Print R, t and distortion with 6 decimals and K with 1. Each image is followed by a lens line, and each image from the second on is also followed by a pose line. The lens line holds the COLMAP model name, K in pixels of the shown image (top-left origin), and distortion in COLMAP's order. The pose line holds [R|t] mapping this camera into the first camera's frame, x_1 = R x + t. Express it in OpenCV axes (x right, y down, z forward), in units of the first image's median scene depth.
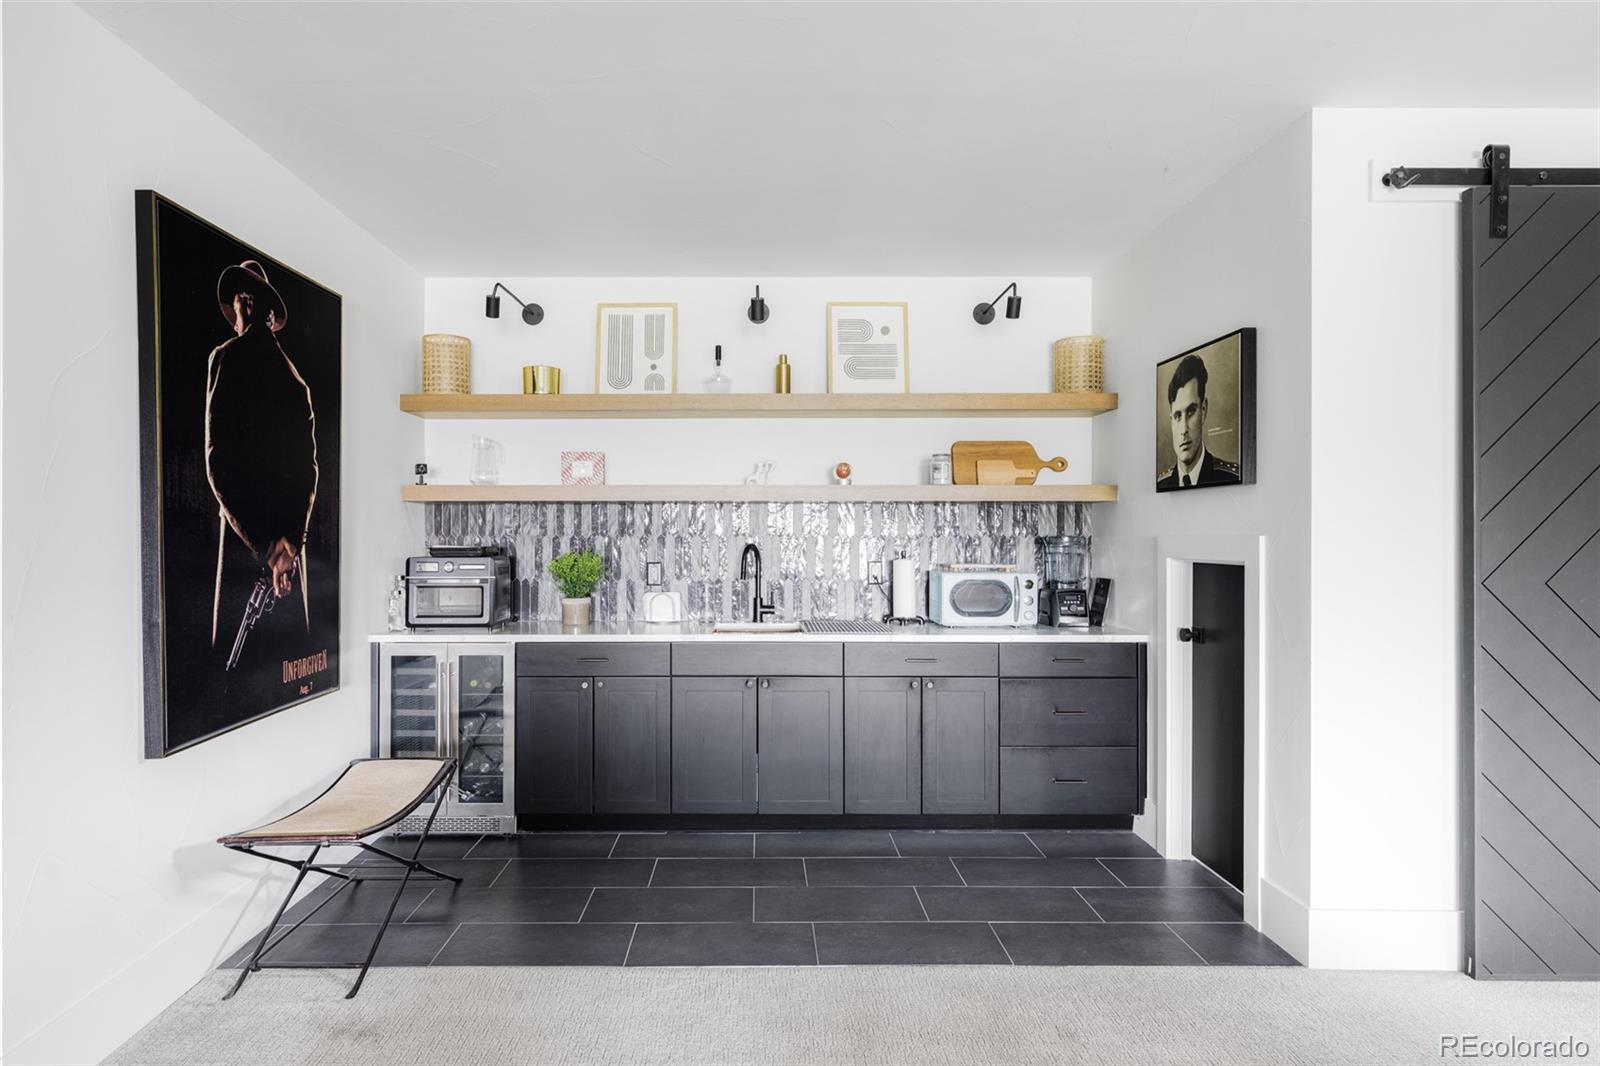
lens RADIAL K [[862.4, 0, 800.0], [0, 862.4, 533.0], [0, 0, 1]] dist [0.000919, 0.000313]
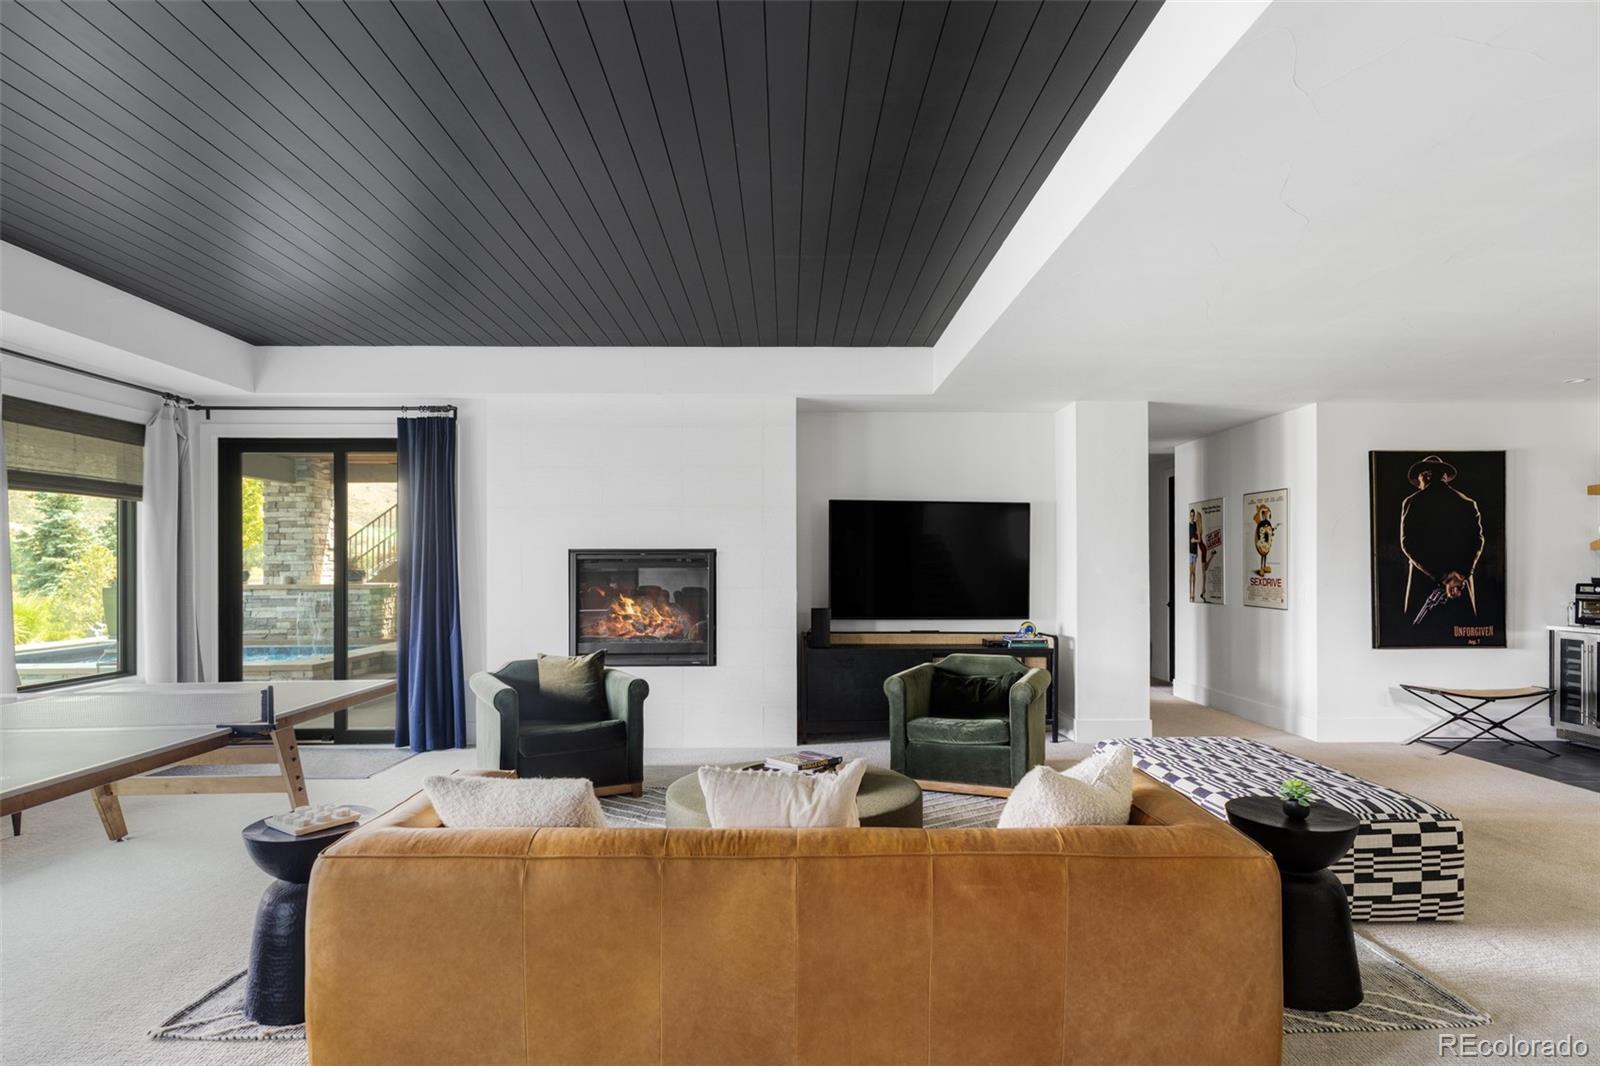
lens RADIAL K [[862.4, 0, 800.0], [0, 862.4, 533.0], [0, 0, 1]] dist [0.000919, 0.000313]
pose [[-0.035128, -0.008981, -0.999342, 1.758573], [0.004323, 0.999949, -0.009138, -0.084250], [0.999373, -0.004641, -0.035087, -0.648132]]
